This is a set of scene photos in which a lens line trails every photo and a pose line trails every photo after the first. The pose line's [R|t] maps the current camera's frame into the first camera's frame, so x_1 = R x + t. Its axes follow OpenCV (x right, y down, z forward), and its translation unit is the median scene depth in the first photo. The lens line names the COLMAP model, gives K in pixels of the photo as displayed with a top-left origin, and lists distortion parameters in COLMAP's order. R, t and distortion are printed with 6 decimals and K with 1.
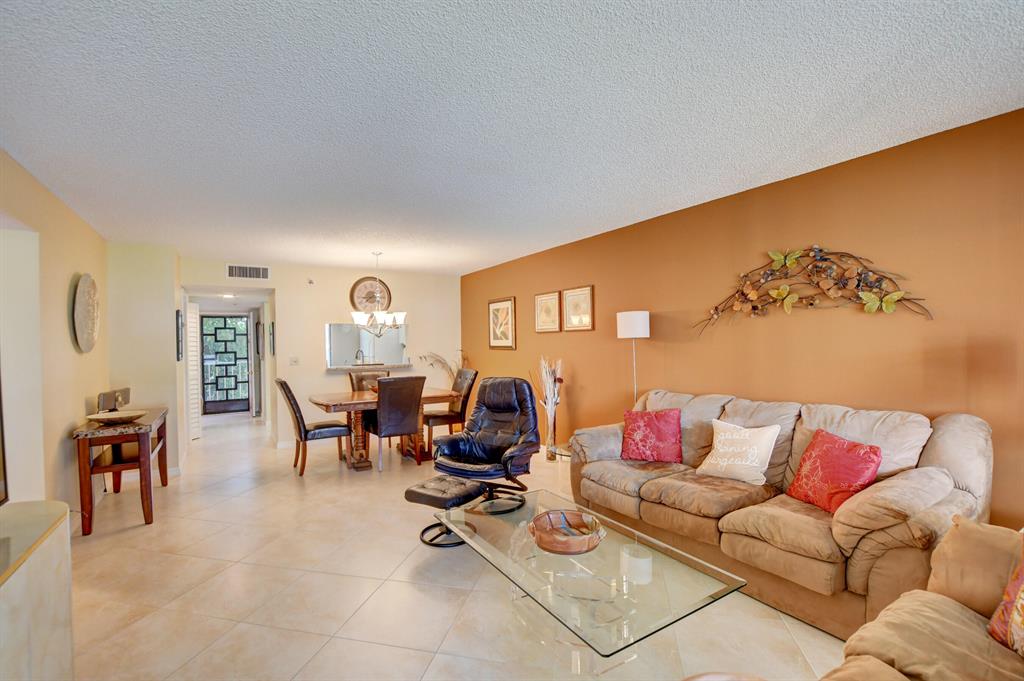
lens RADIAL K [[453.1, 0, 512.3], [0, 453.1, 345.5], [0, 0, 1]] dist [-0.029995, 0.004775]
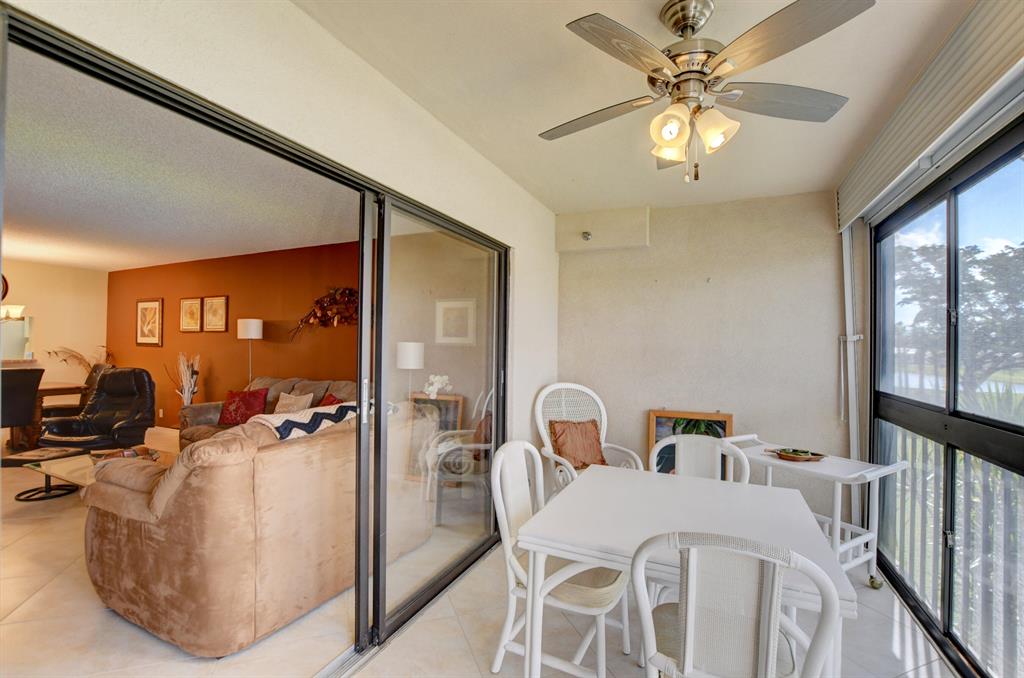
lens RADIAL K [[453.1, 0, 508.1], [0, 453.1, 344.2], [0, 0, 1]] dist [-0.029995, 0.004775]
pose [[0.844561, 0.029134, 0.534667, 0.127376], [-0.022717, 0.999569, -0.018584, 0.003828], [-0.534978, 0.003549, 0.844859, -0.330653]]
